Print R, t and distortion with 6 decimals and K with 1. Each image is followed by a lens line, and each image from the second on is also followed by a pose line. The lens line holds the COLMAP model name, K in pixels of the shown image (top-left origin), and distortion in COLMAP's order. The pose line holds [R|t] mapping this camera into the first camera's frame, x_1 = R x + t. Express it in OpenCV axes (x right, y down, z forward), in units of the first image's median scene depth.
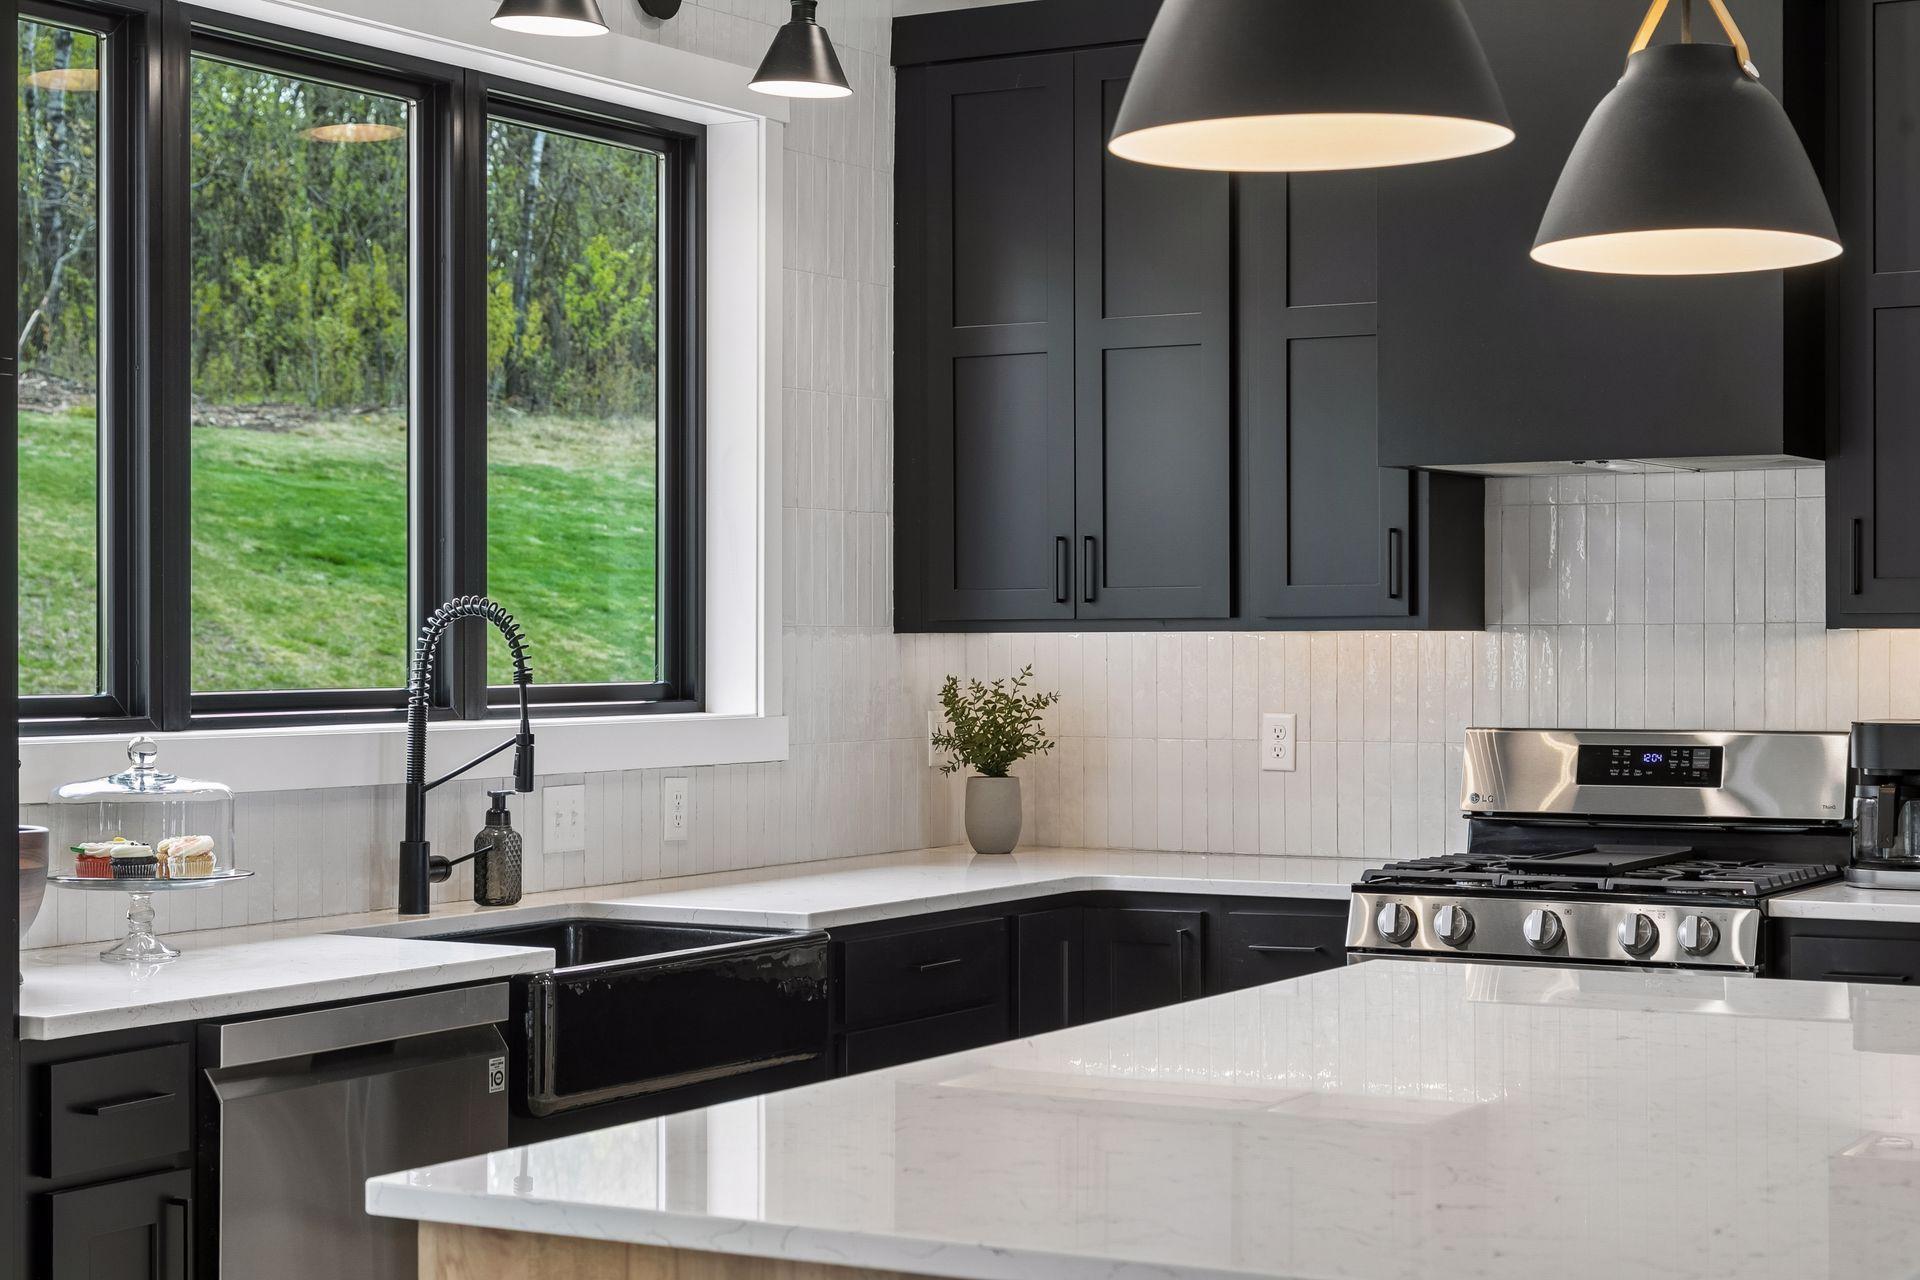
lens RADIAL K [[3333.2, 0, 960.0], [0, 3333.2, 640.0], [0, 0, 1]] dist [0.022345, 0.032724]
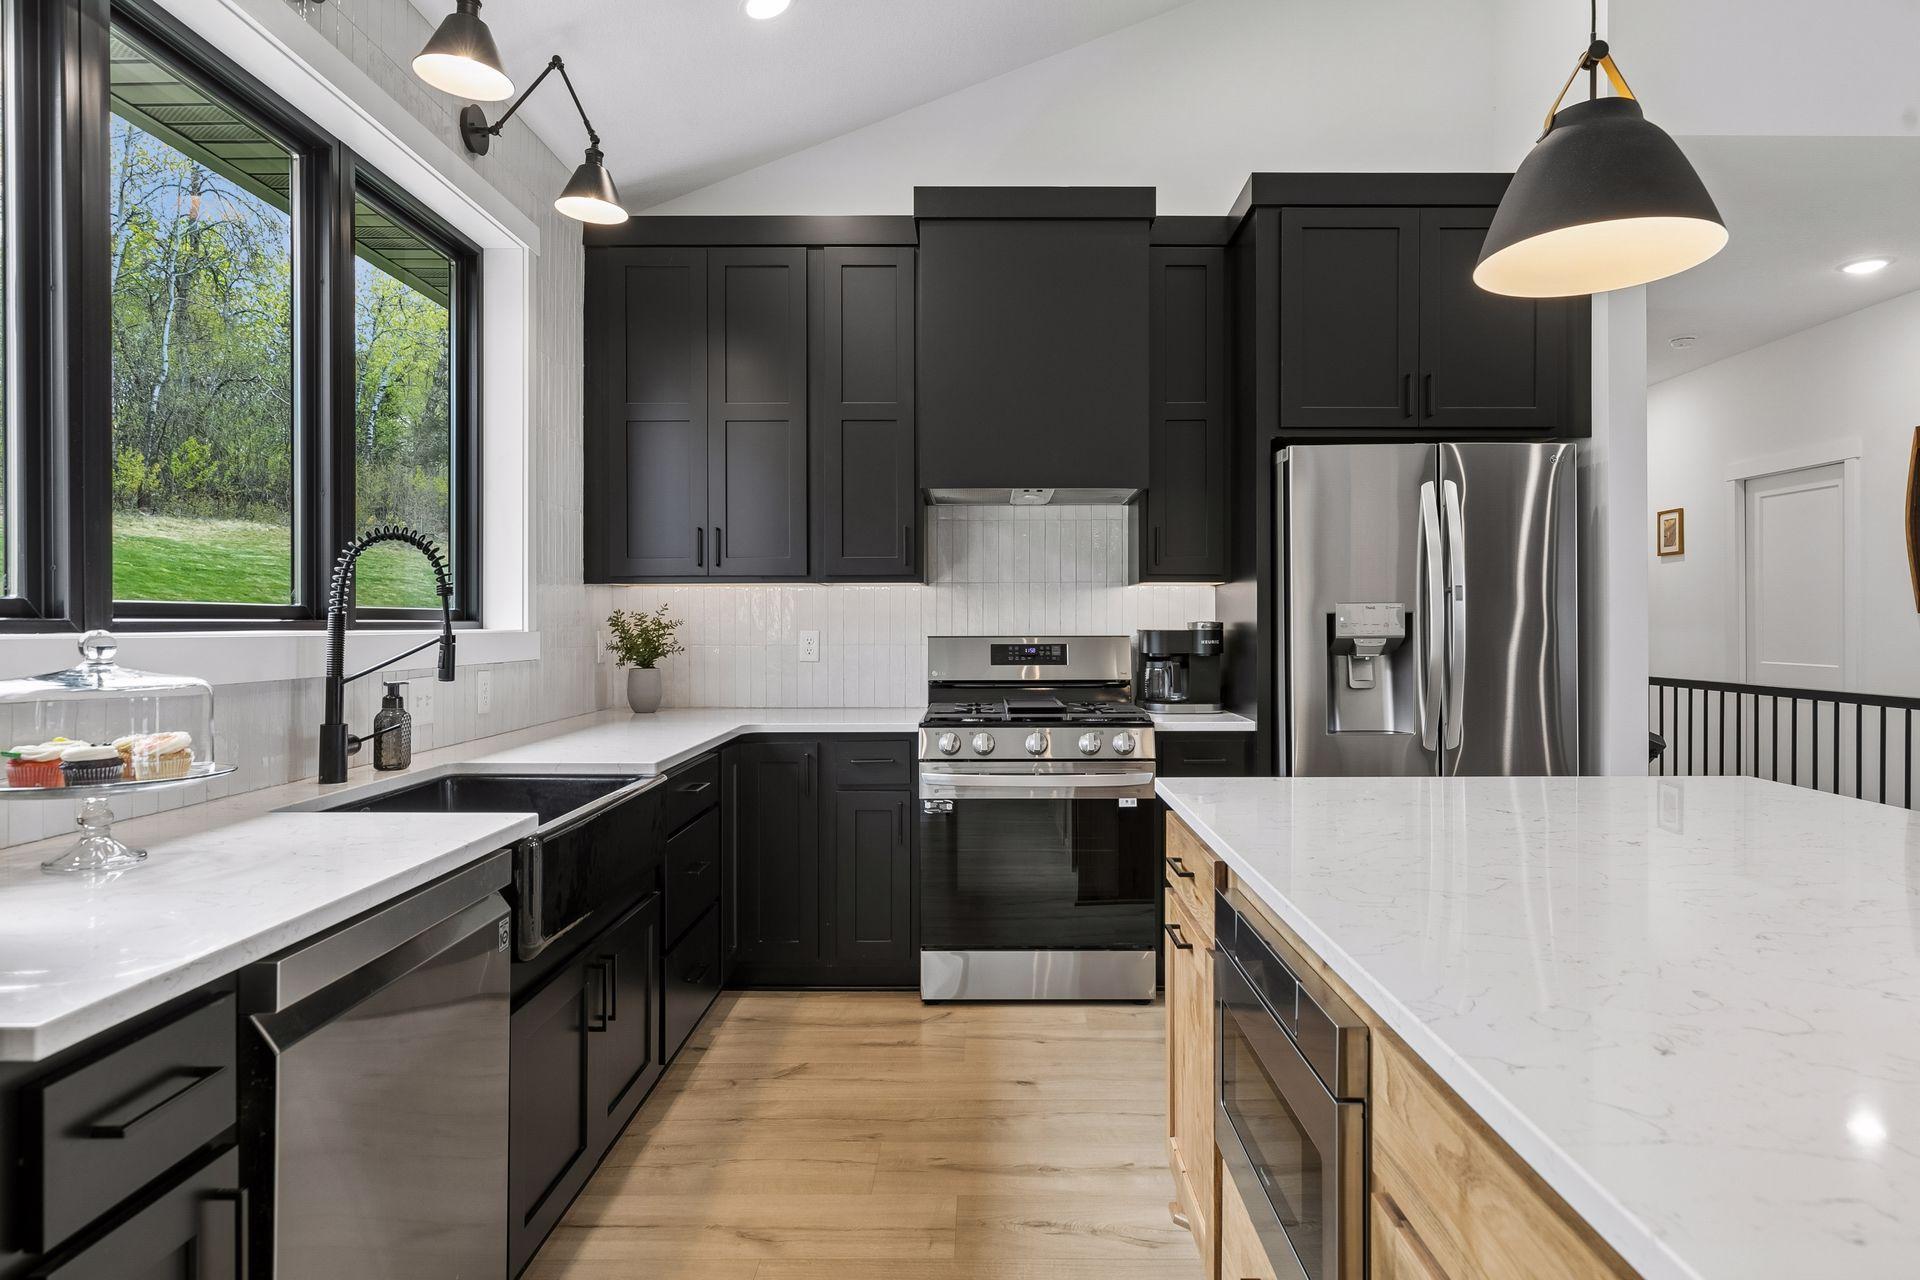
lens RADIAL K [[1112.3, 0, 987.4], [0, 1112.3, 629.2], [0, 0, 1]] dist [0.002476, 0.000792]
pose [[0.860974, -0.001260, 0.508647, -0.151827], [-0.000381, 0.999995, 0.003122, 0.022225], [-0.508648, -0.002882, 0.860970, 0.483383]]
